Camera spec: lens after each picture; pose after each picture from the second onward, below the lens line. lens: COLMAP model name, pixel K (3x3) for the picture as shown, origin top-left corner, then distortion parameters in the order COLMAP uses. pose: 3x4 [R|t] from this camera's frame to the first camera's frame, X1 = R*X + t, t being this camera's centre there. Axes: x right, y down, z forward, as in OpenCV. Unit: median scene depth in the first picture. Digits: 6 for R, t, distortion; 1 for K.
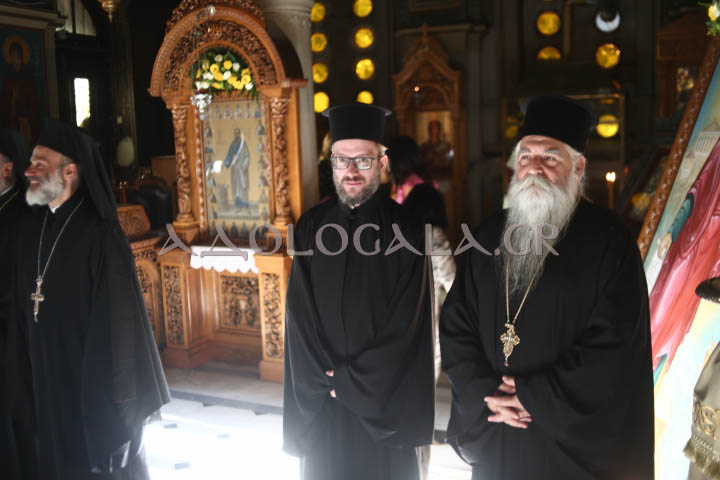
lens RADIAL K [[727.1, 0, 360.0], [0, 727.1, 240.0], [0, 0, 1]] dist [-0.129453, 0.102222]
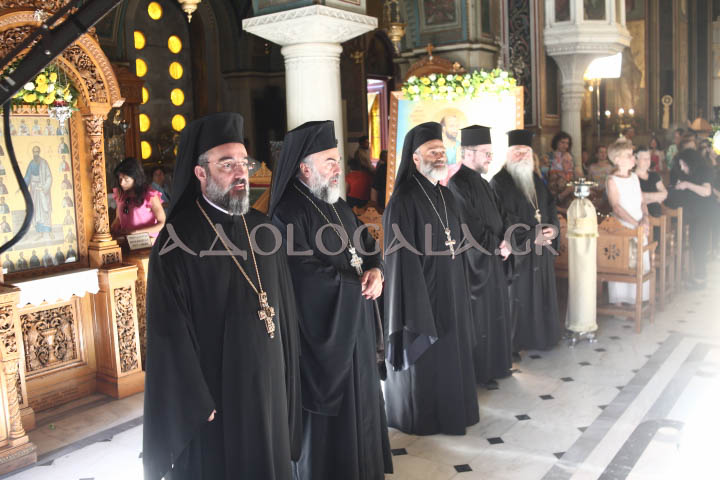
lens RADIAL K [[727.1, 0, 360.0], [0, 727.1, 240.0], [0, 0, 1]] dist [-0.129453, 0.102222]
pose [[0.180014, -0.101511, 0.978412, -0.989471], [0.170952, 0.982753, 0.070509, -0.031600], [-0.968695, 0.154569, 0.194263, 0.449842]]
